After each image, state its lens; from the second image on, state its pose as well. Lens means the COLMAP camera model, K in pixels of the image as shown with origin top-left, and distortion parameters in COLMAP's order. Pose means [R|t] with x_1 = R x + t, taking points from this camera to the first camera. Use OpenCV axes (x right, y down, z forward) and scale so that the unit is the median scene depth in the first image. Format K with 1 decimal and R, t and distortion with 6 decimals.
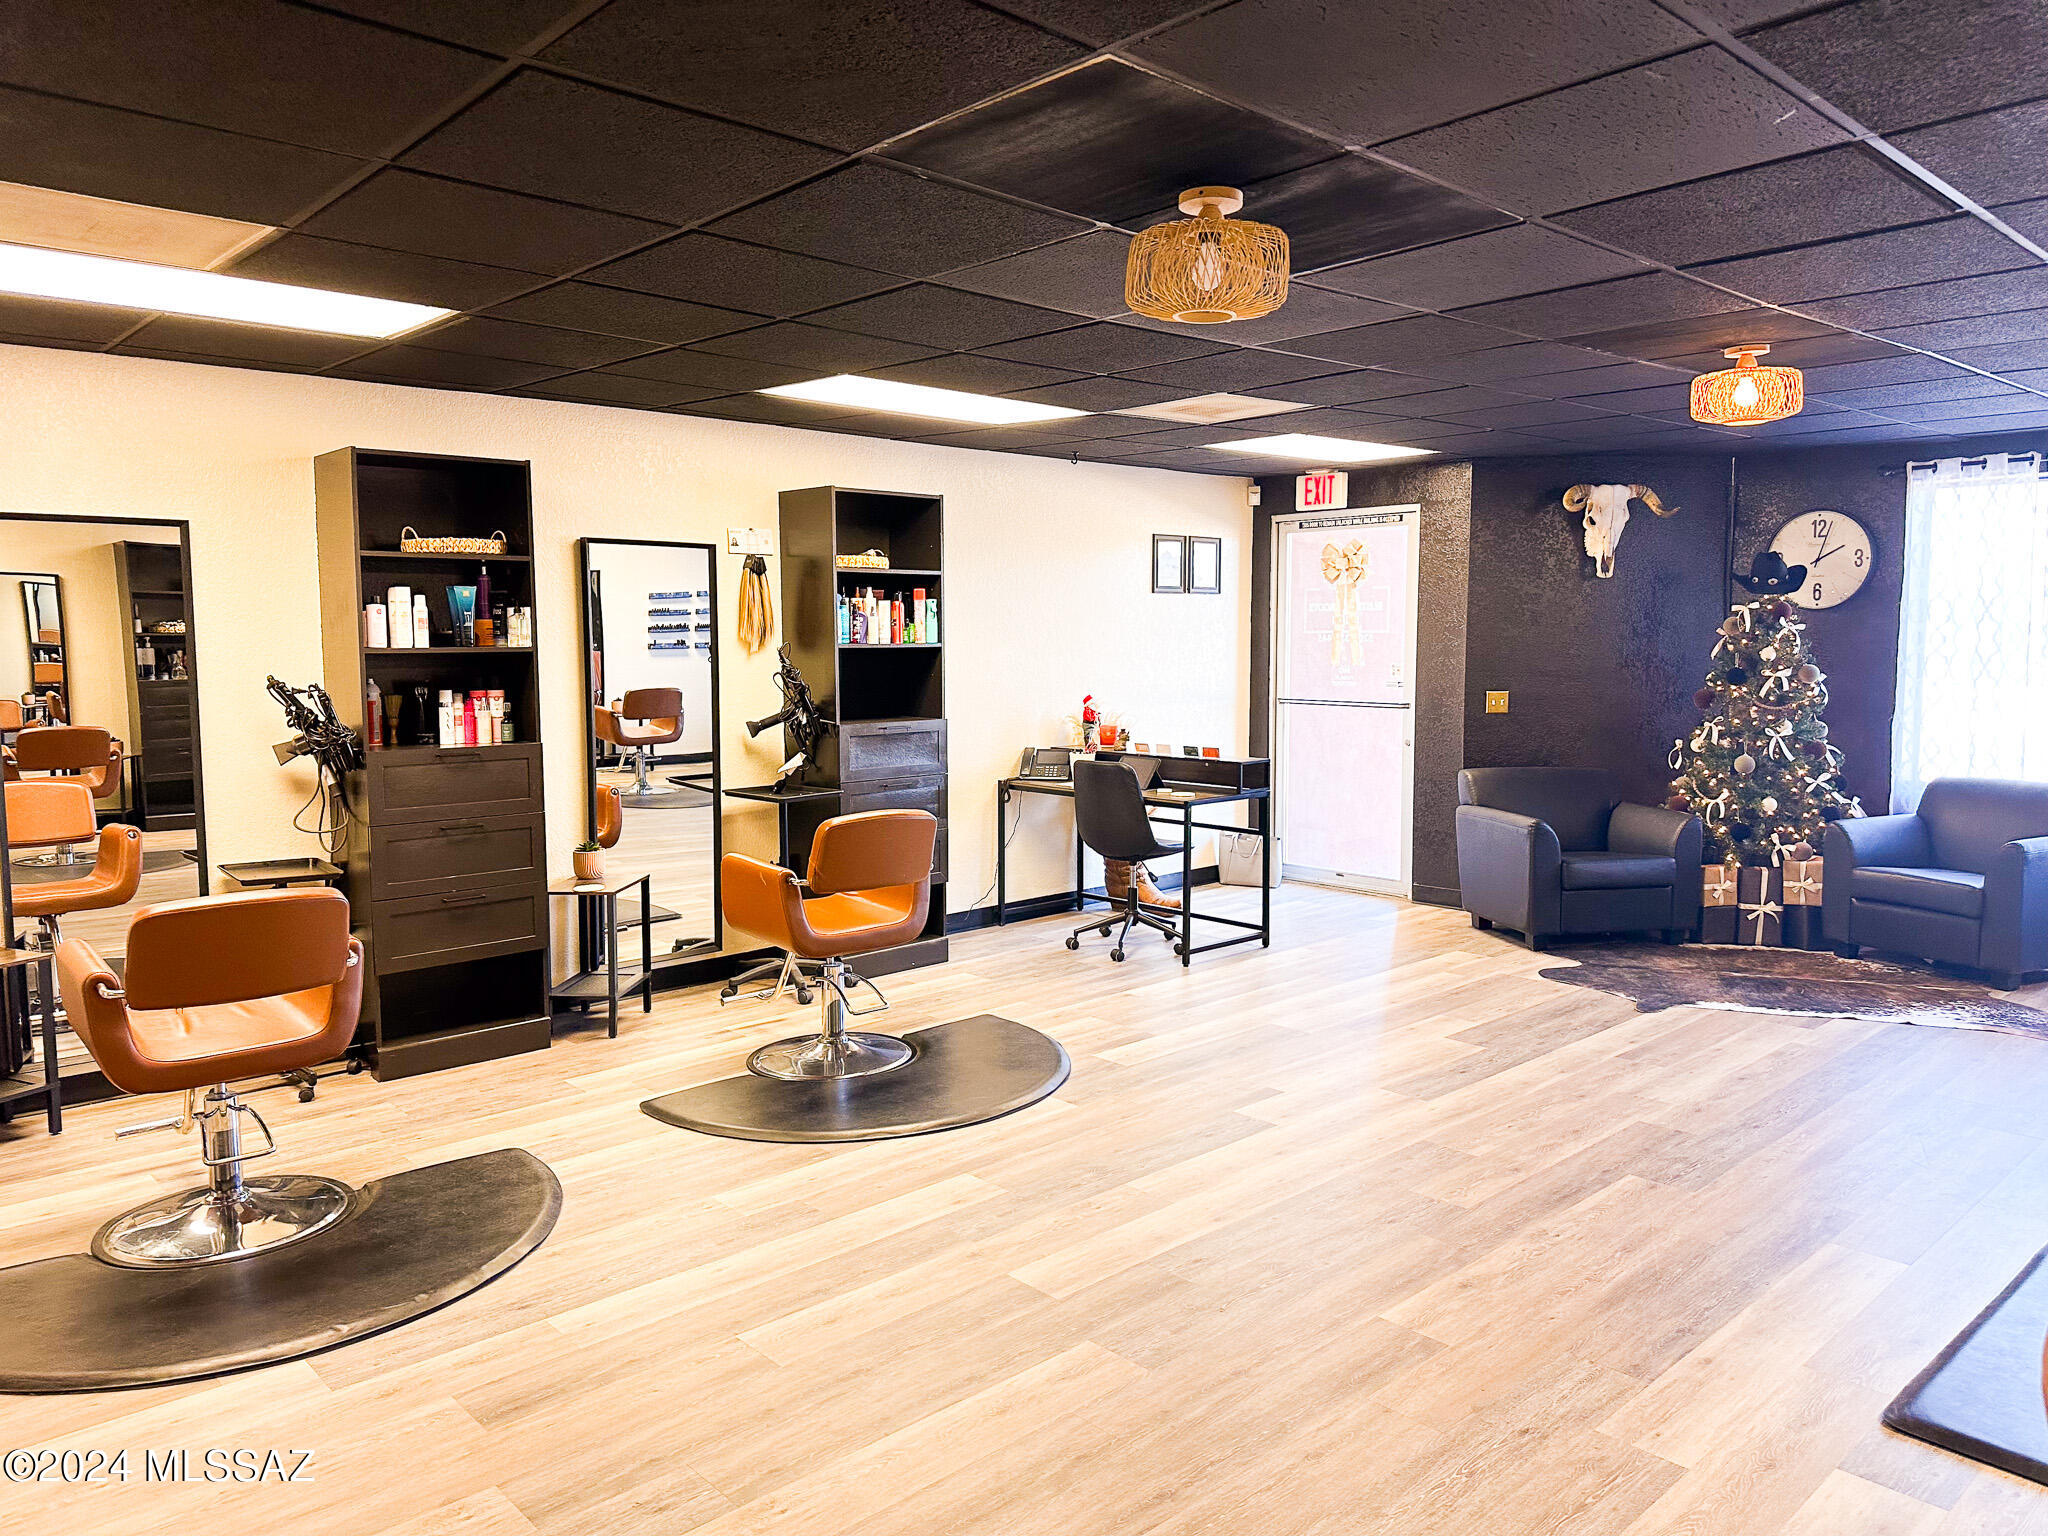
lens RADIAL K [[1434.7, 0, 1021.0], [0, 1434.7, 760.0], [0, 0, 1]] dist [0.036050, -0.047765]
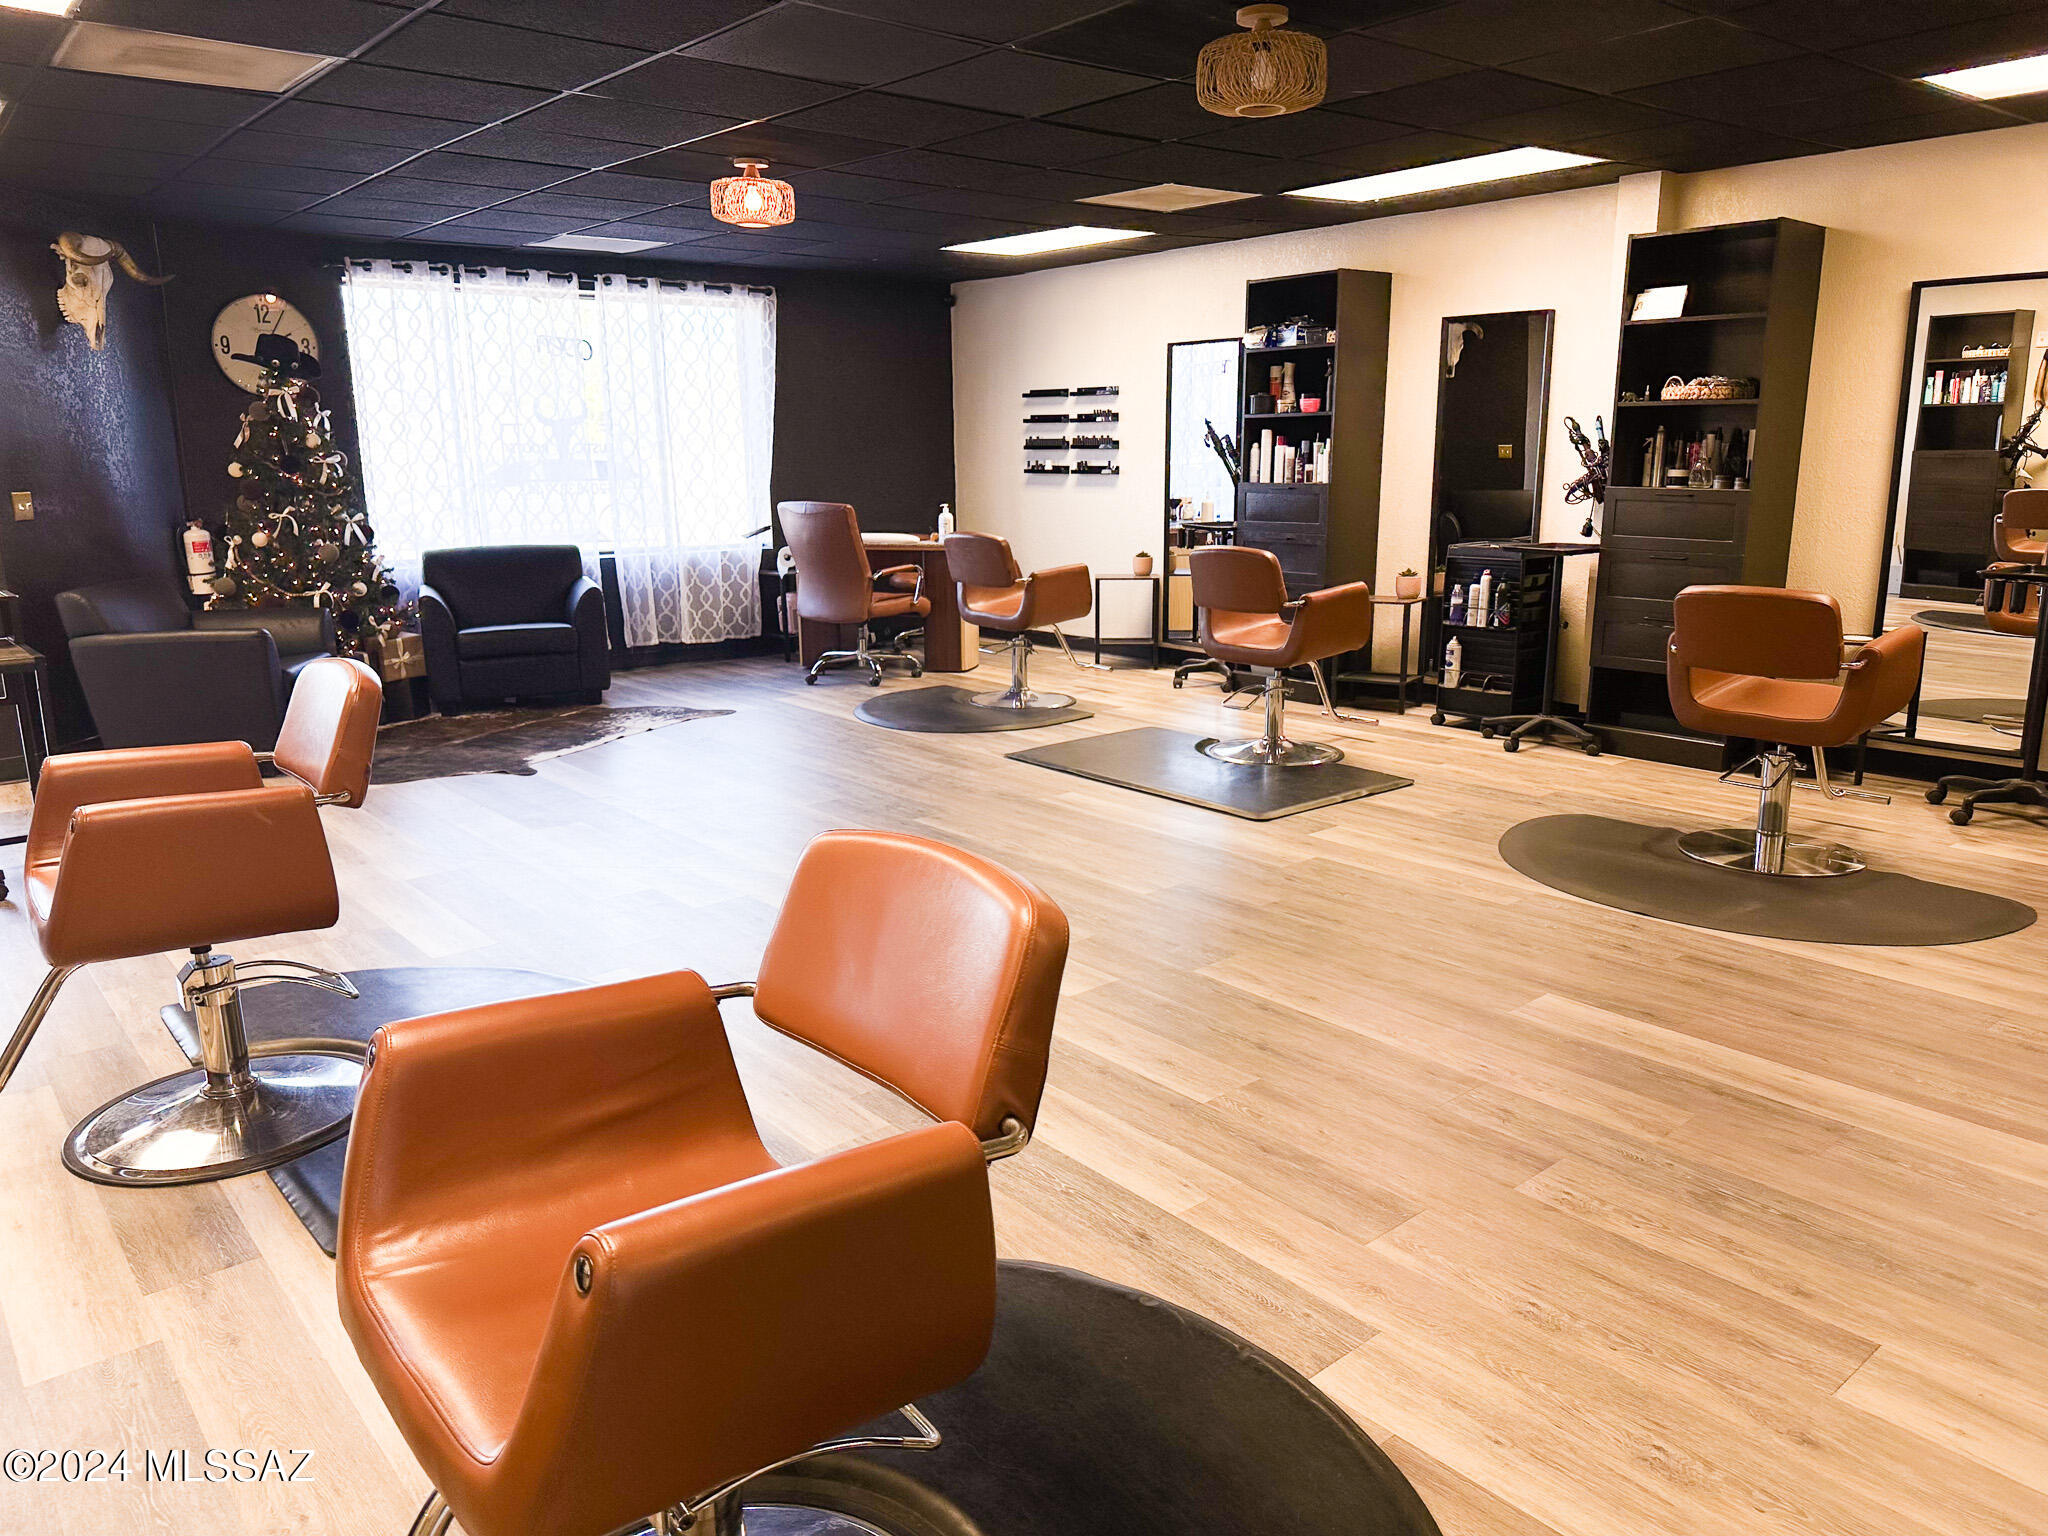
lens RADIAL K [[1434.7, 0, 1029.8], [0, 1434.7, 782.5], [0, 0, 1]] dist [0.036050, -0.047765]
pose [[0.033975, -0.220345, 0.974830, -0.609703], [0.098649, 0.971369, 0.216125, -0.012911], [-0.994542, 0.088823, 0.054739, 0.589345]]
